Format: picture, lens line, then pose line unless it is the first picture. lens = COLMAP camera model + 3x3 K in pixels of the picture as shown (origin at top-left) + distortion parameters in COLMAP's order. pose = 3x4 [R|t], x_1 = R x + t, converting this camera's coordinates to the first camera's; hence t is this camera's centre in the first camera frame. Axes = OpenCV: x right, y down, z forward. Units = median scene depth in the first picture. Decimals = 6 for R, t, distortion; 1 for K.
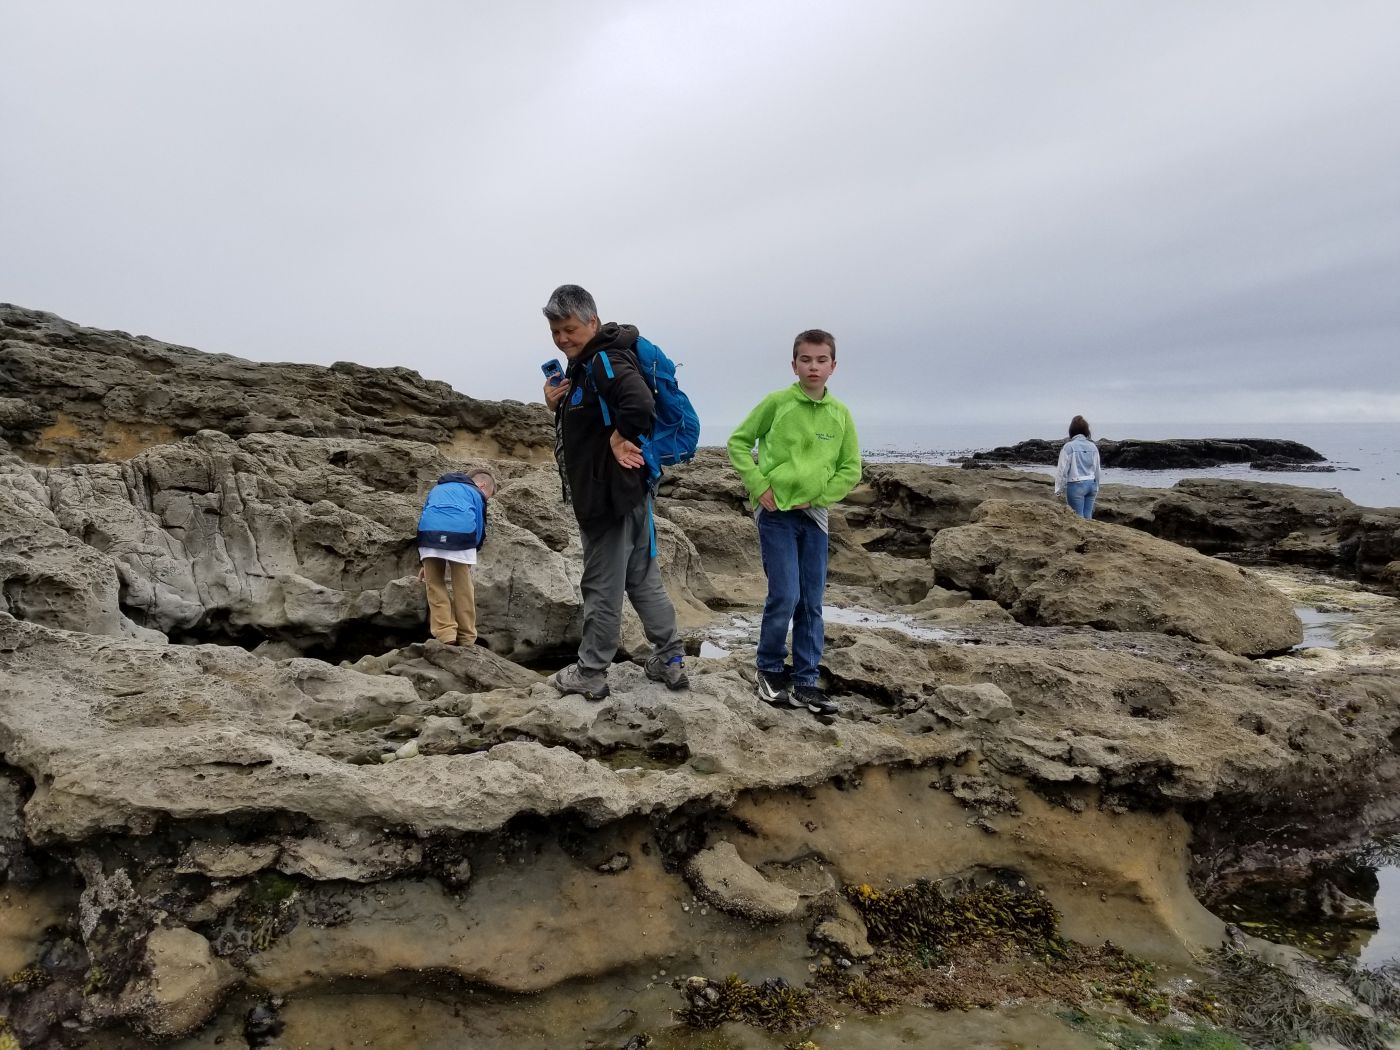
lens RADIAL K [[1085.1, 0, 689.0], [0, 1085.1, 532.4], [0, 0, 1]] dist [0.014228, -0.030177]
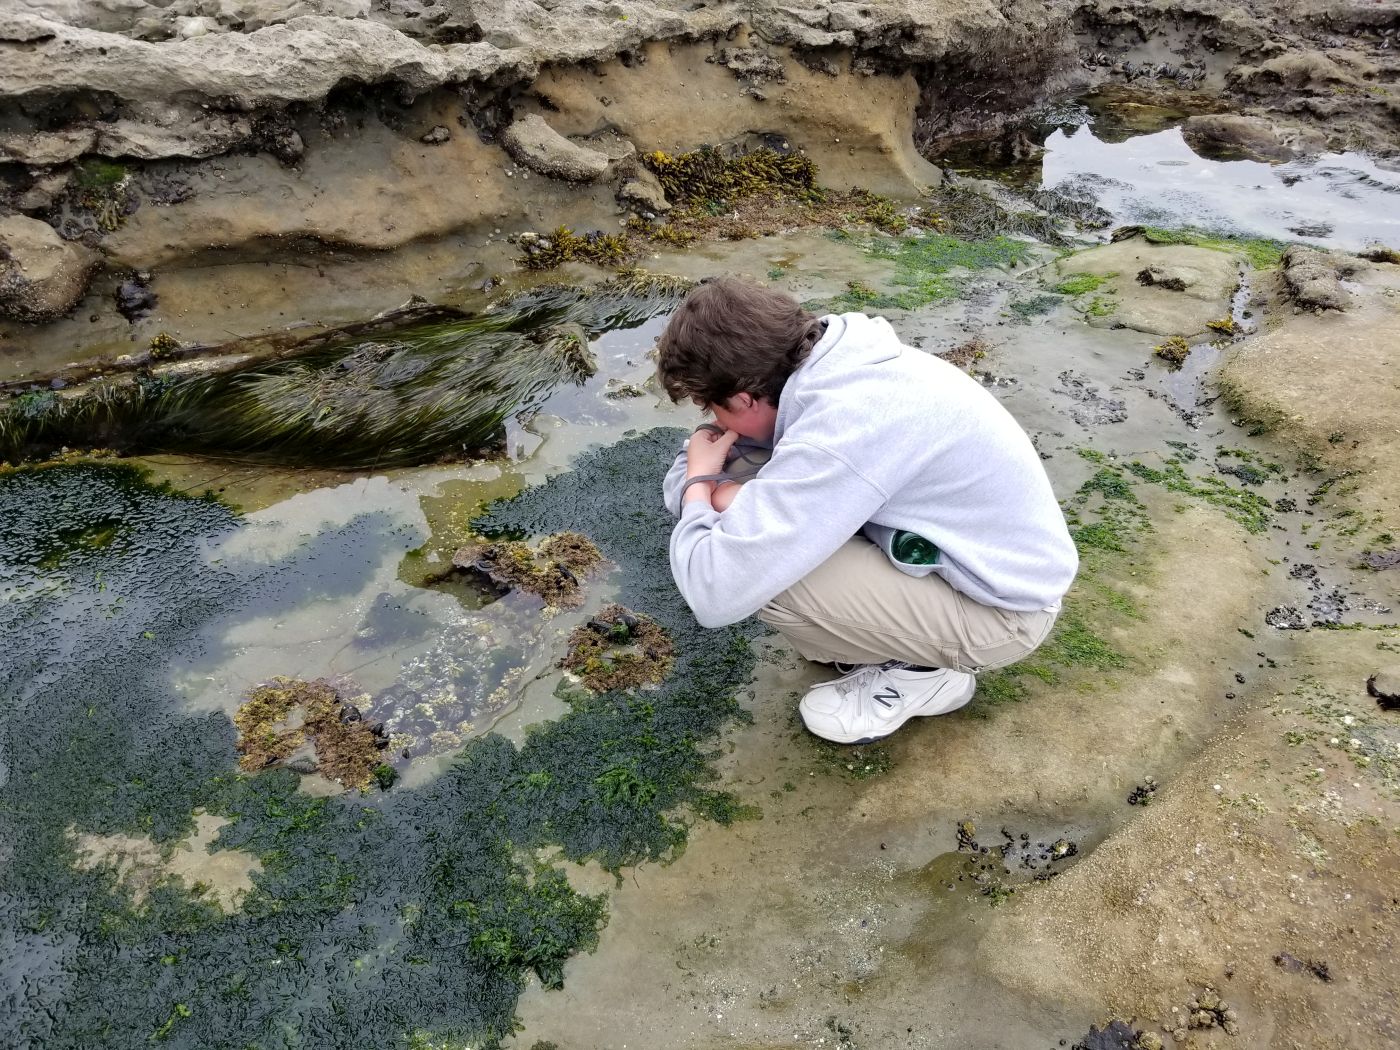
lens RADIAL K [[1085.1, 0, 713.0], [0, 1085.1, 521.2], [0, 0, 1]] dist [0.014228, -0.030177]
pose [[0.952328, -0.163941, 0.257284, -0.146033], [0.011616, 0.862217, 0.506406, 0.098905], [-0.304855, -0.479276, 0.823017, -0.121371]]
